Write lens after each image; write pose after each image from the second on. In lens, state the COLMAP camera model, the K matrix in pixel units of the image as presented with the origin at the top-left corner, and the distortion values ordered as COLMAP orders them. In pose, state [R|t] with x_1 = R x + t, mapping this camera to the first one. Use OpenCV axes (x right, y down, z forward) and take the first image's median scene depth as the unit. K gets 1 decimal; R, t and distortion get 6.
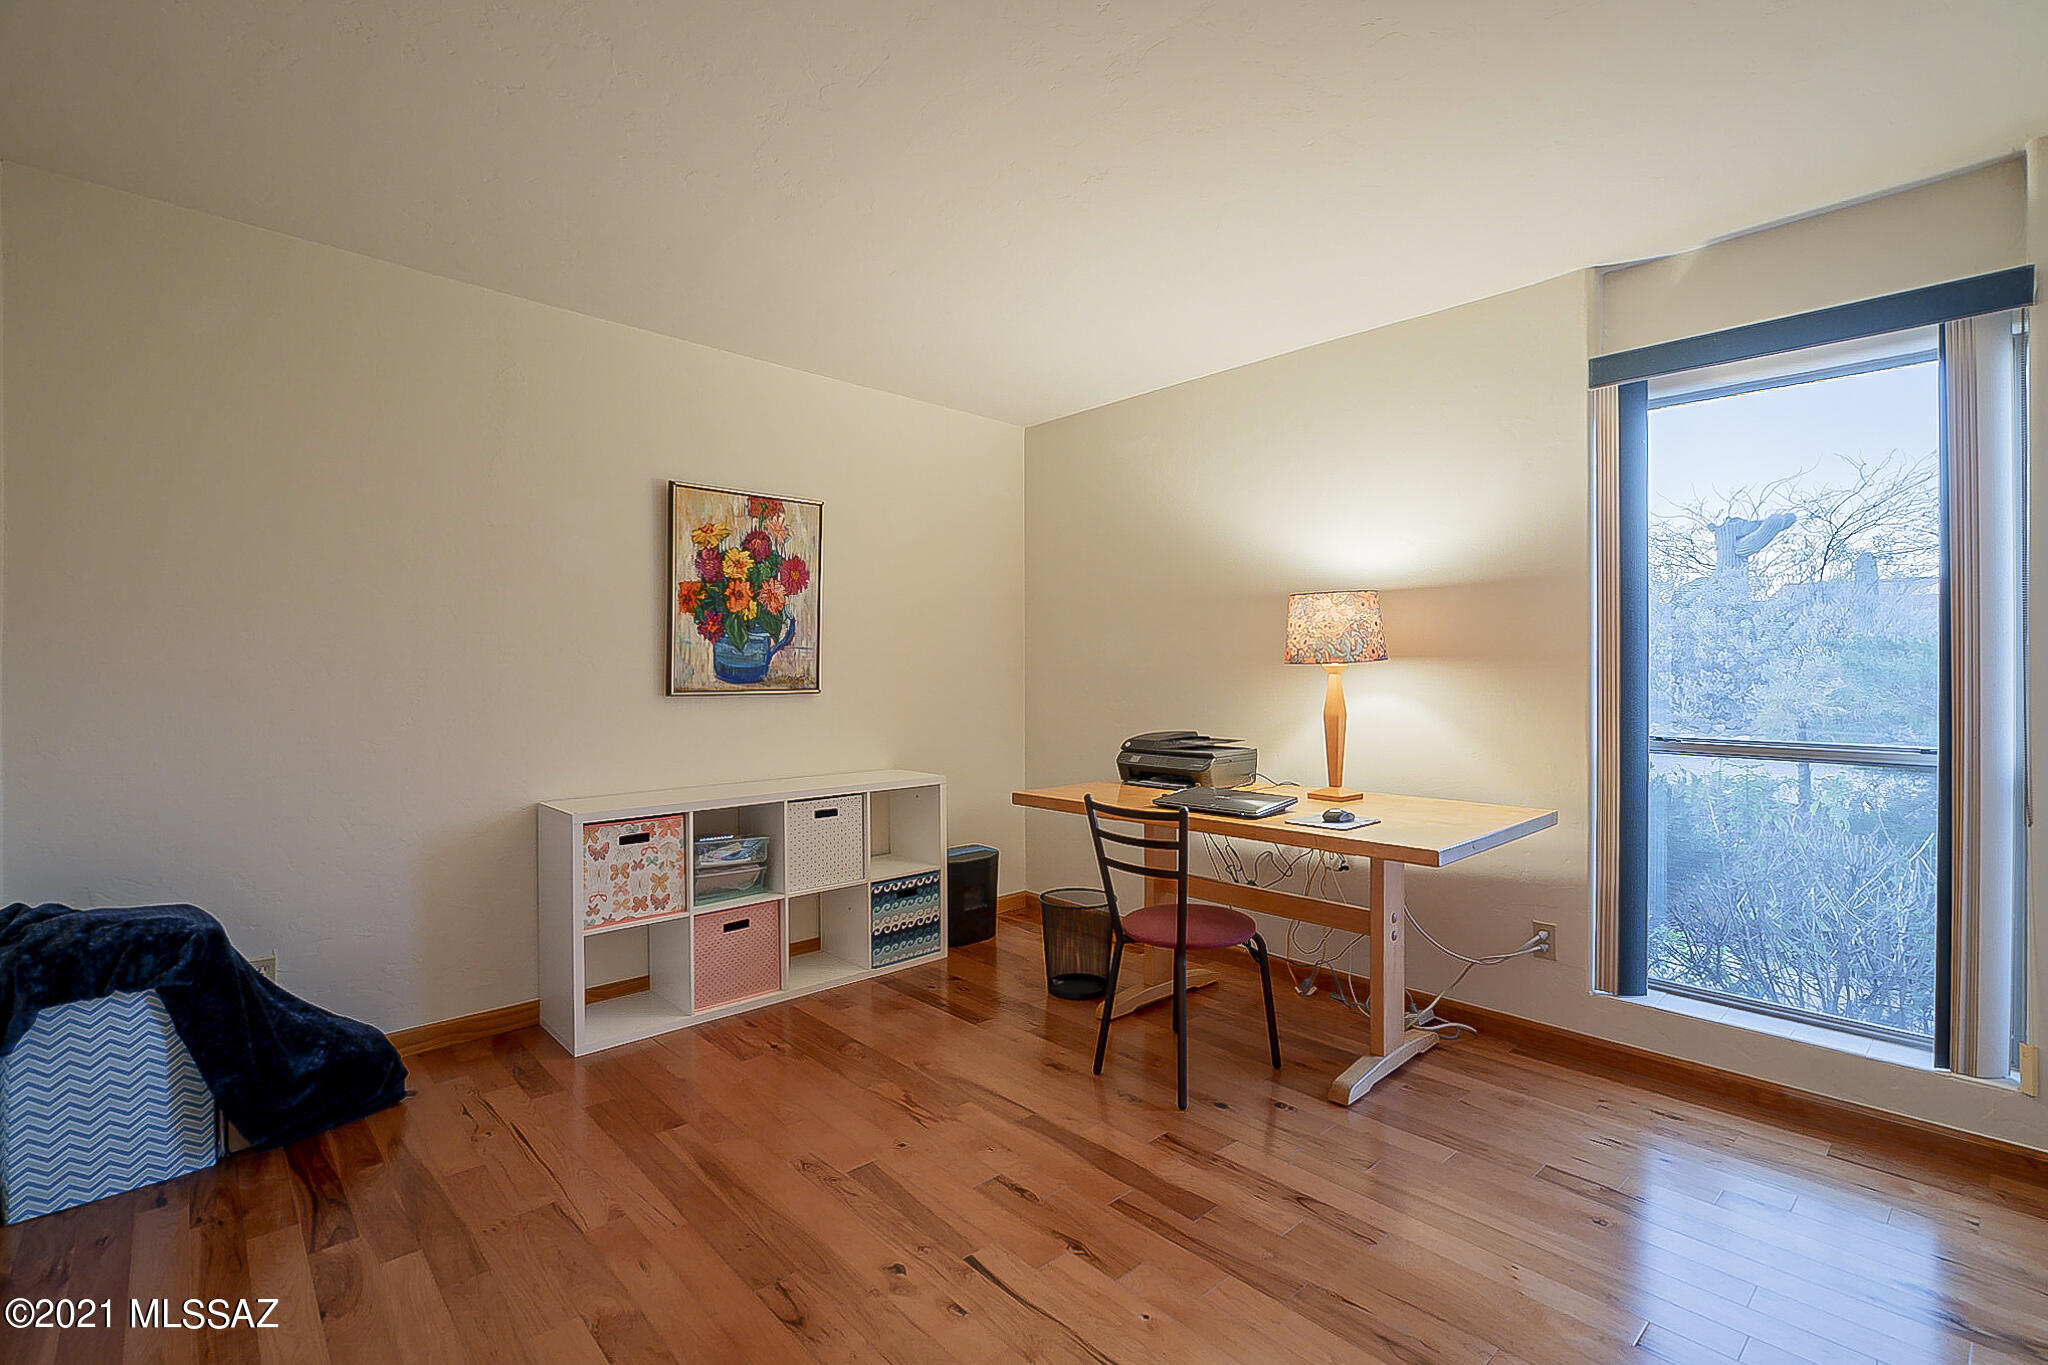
lens RADIAL K [[937.4, 0, 1036.9], [0, 937.4, 670.7], [0, 0, 1]] dist [0.001638, 0.000797]
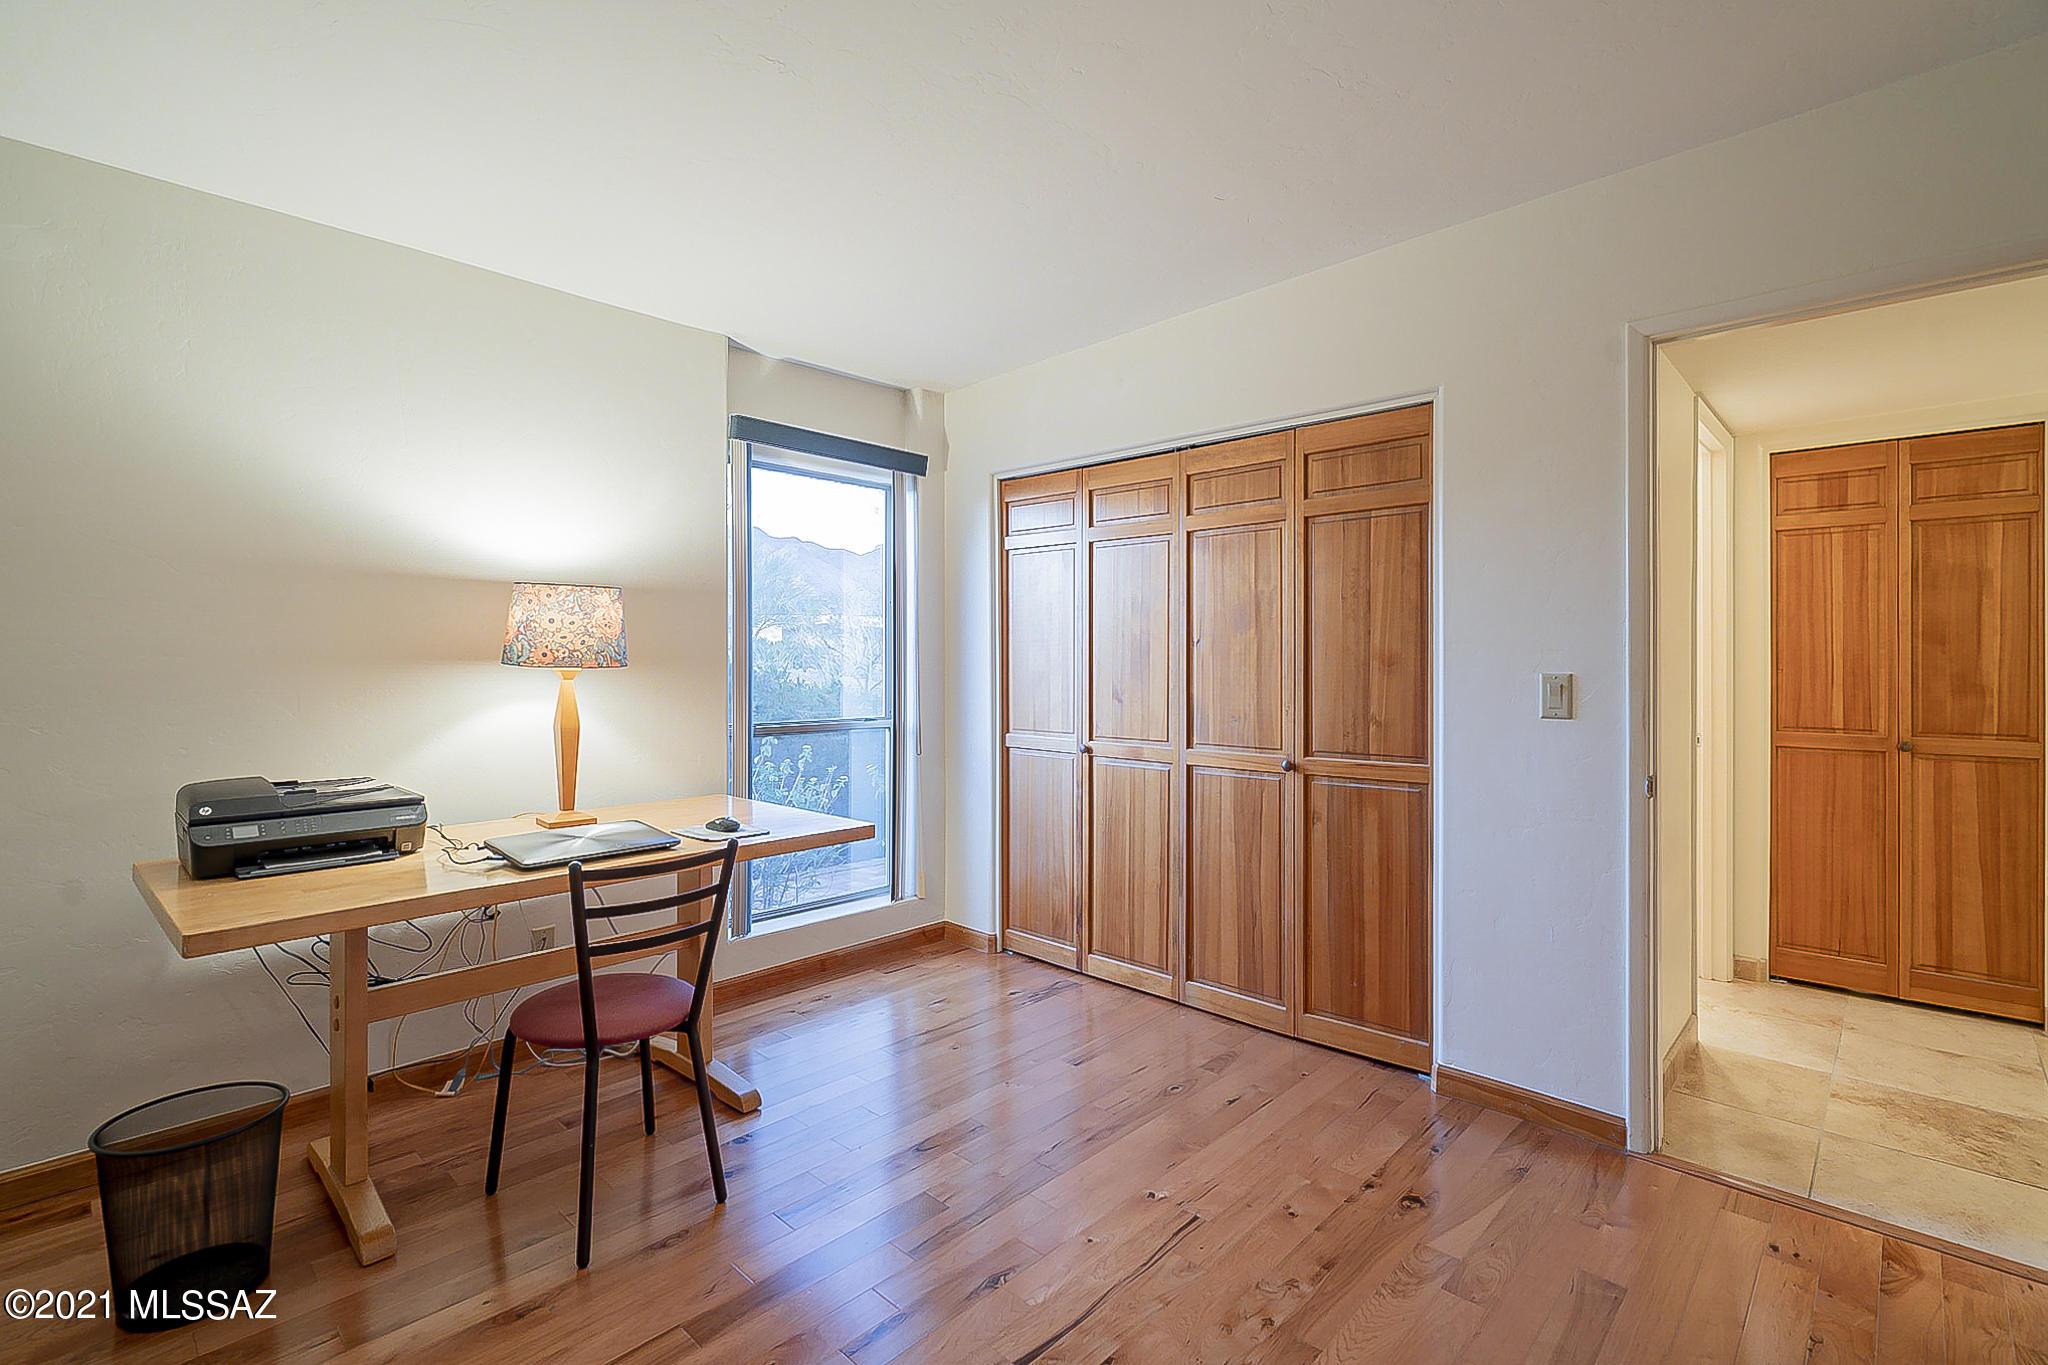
lens RADIAL K [[937.4, 0, 1036.9], [0, 937.4, 670.7], [0, 0, 1]] dist [0.001638, 0.000797]
pose [[-0.070784, -0.005829, 0.997475, -0.640936], [-0.000003, 0.999983, 0.005844, -0.010718], [-0.997492, 0.000411, -0.070783, 0.706464]]
